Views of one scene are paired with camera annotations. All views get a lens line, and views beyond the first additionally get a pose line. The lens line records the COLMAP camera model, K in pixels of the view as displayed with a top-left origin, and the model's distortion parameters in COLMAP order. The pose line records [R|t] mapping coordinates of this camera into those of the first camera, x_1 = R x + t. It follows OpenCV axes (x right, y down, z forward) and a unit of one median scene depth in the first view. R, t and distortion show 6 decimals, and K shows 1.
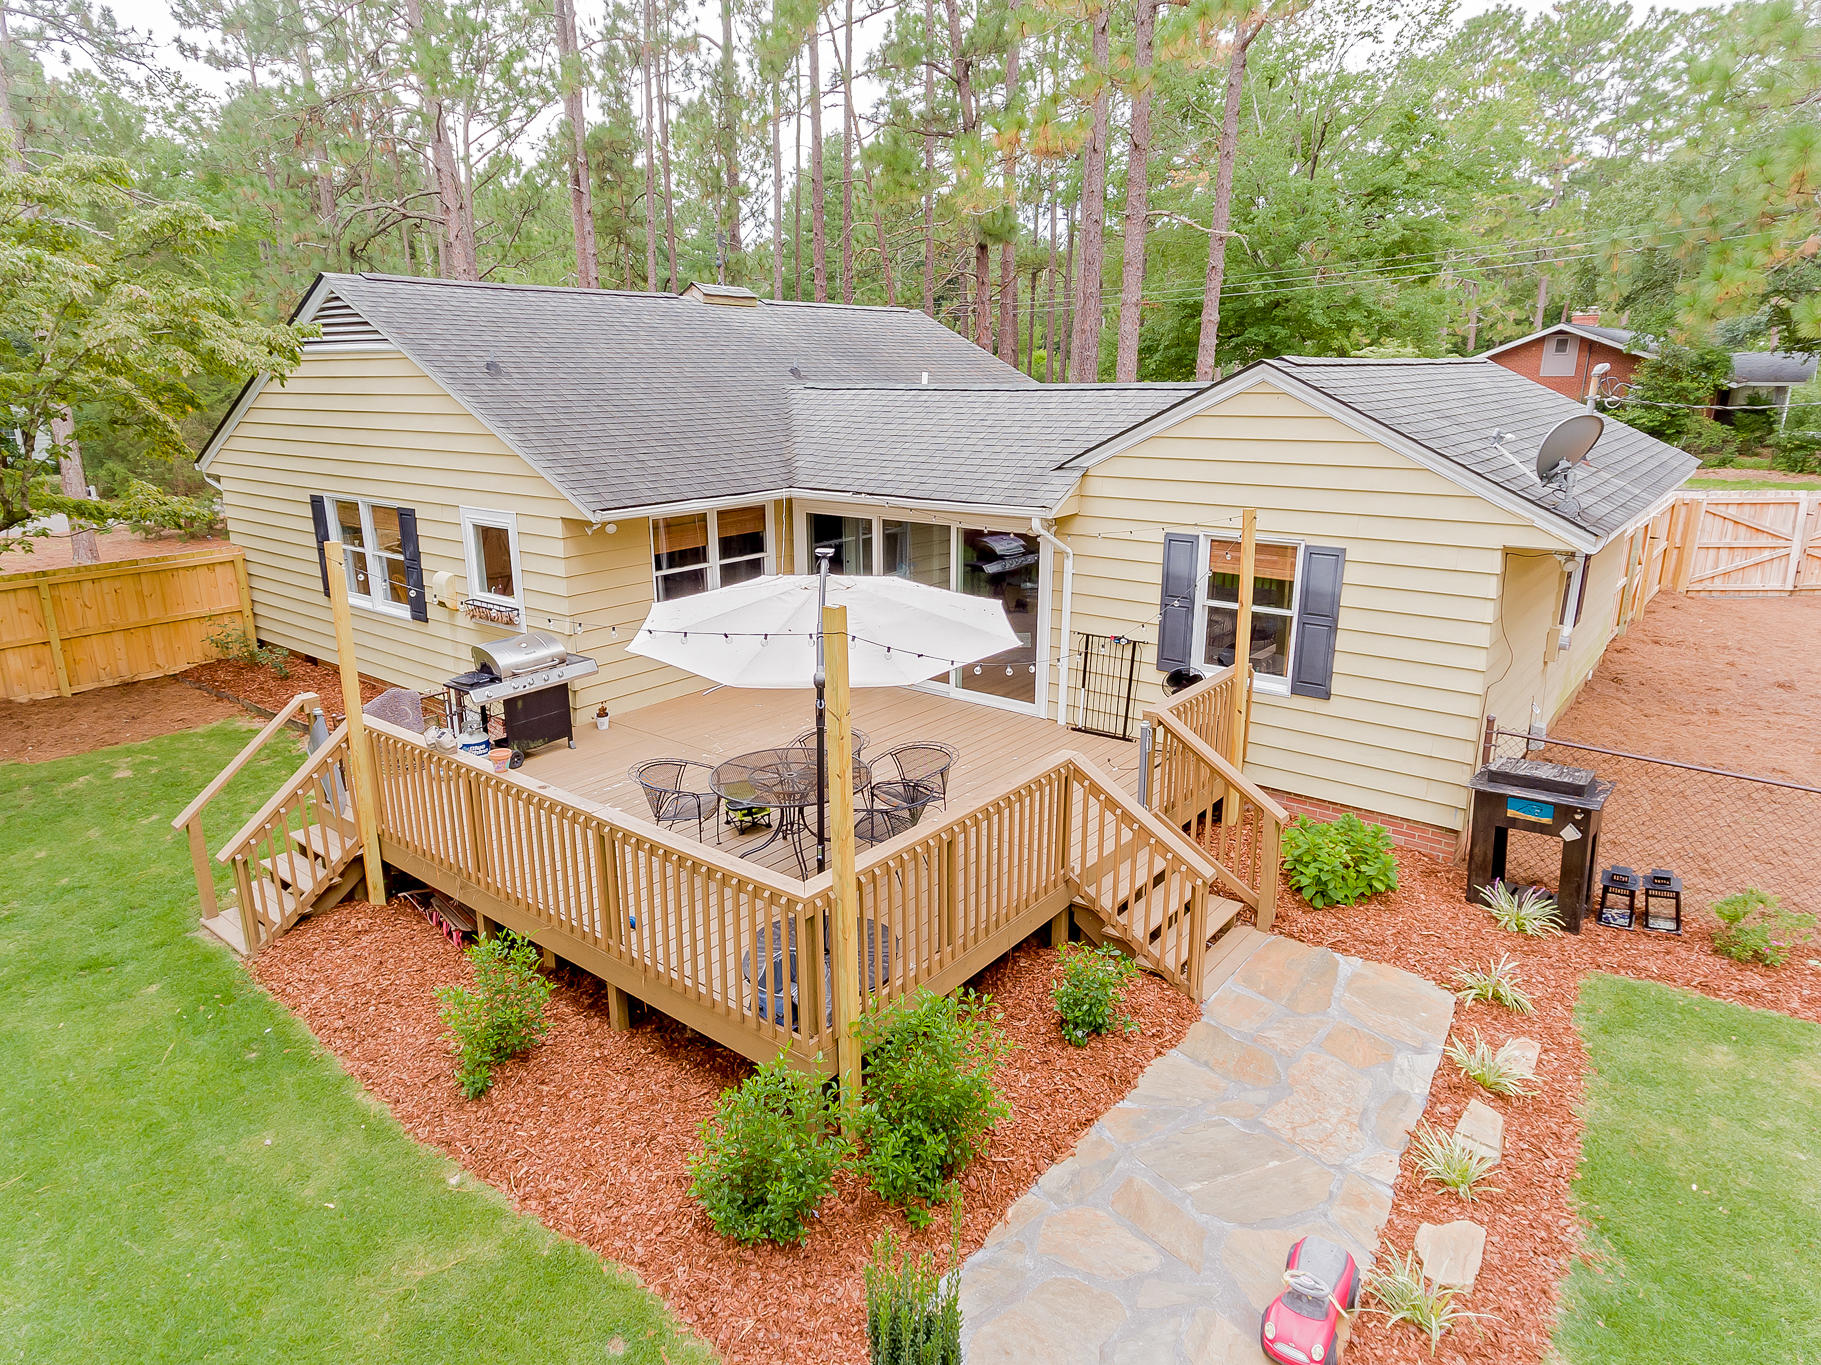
lens RADIAL K [[1098.8, 0, 873.2], [0, 1098.8, 672.6], [0, 0, 1]] dist [0.026621, 0.002130]
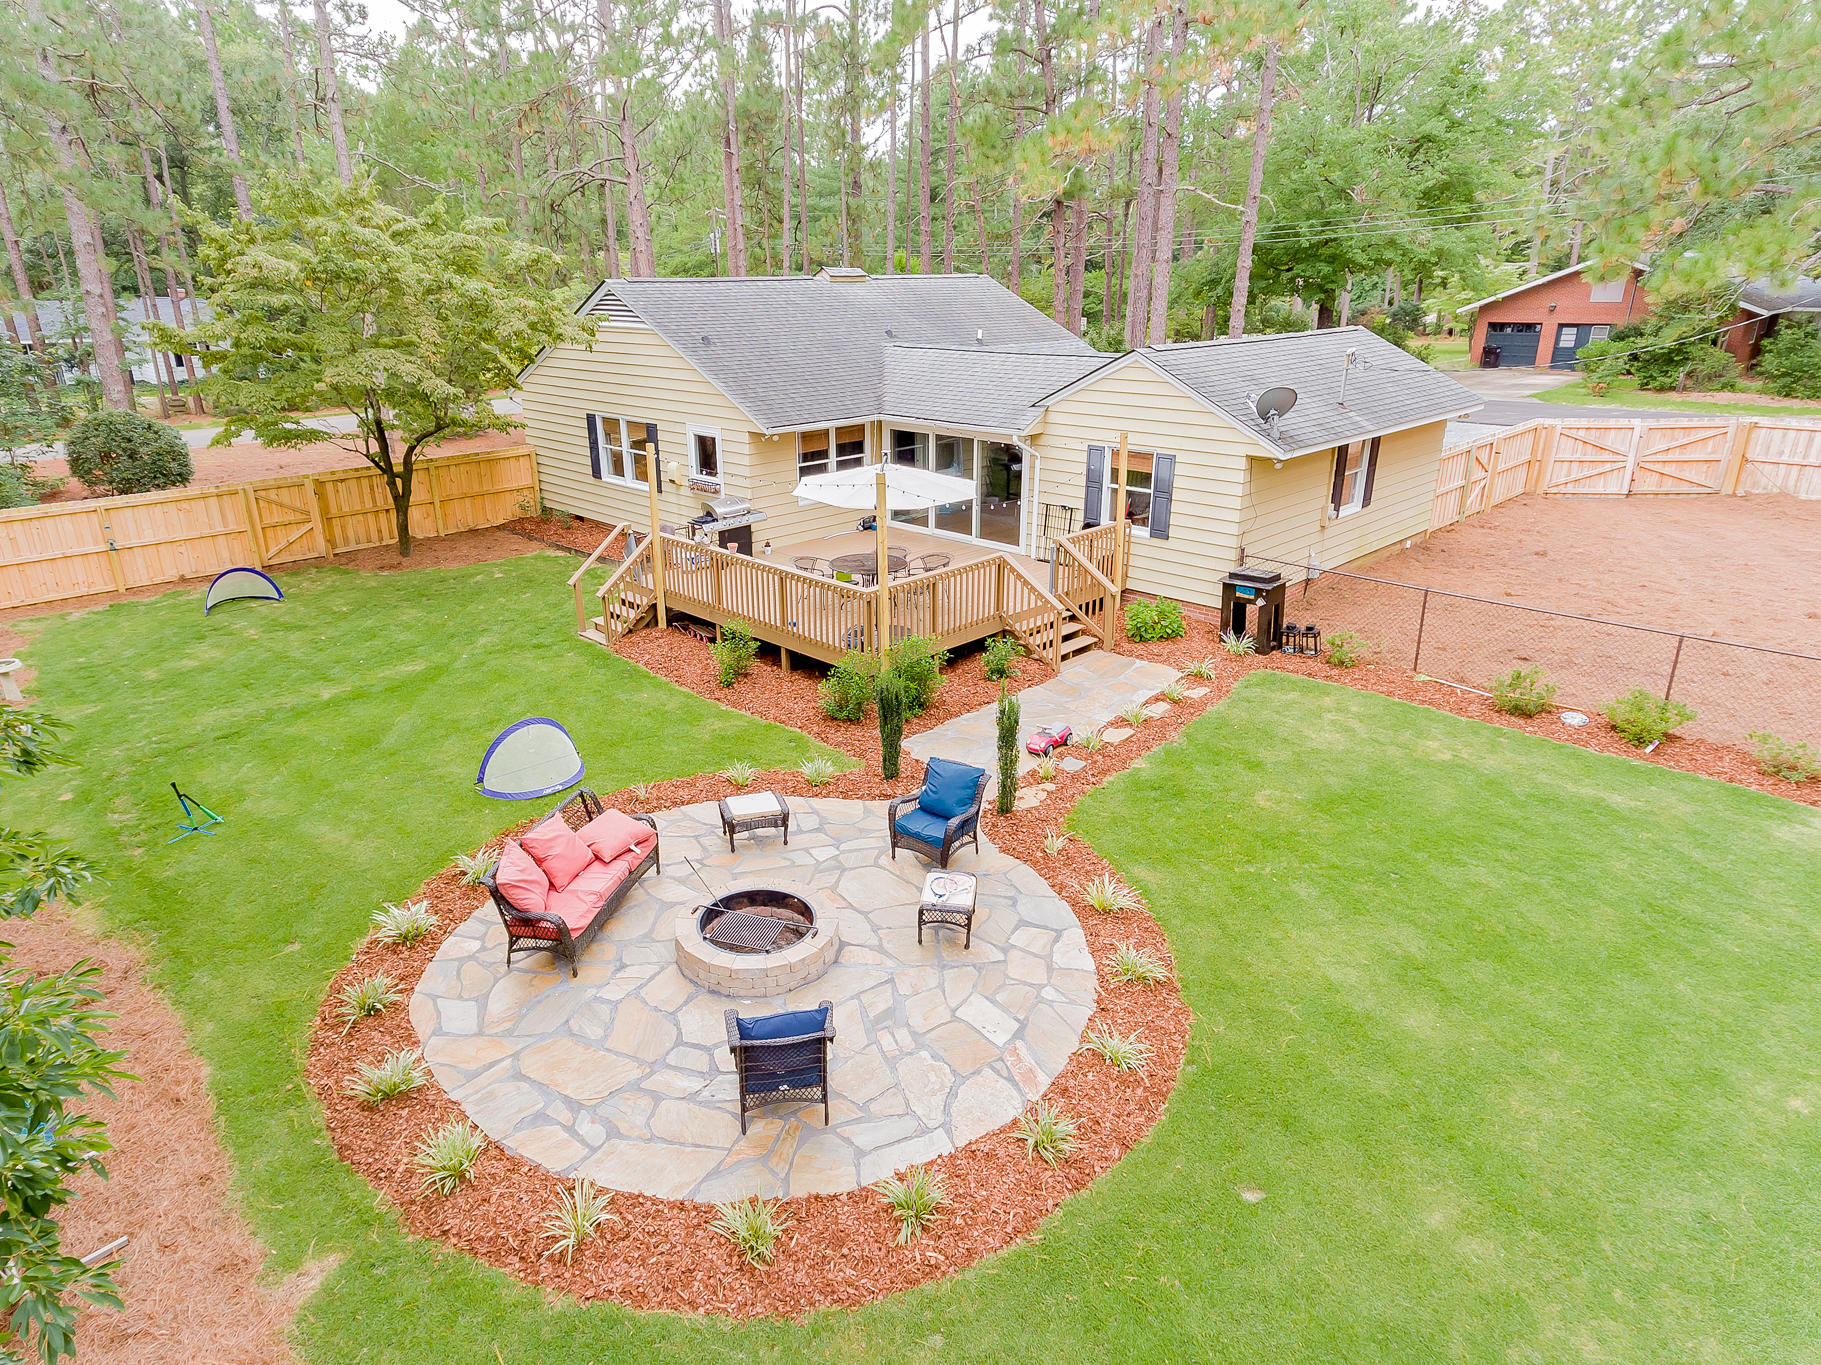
lens RADIAL K [[1098.8, 0, 873.2], [0, 1098.8, 672.6], [0, 0, 1]] dist [0.026621, 0.002130]
pose [[0.994306, 0.035547, -0.100456, 0.107611], [-0.027125, 0.996097, 0.083994, 0.091300], [0.103050, -0.080790, 0.991390, -0.761131]]
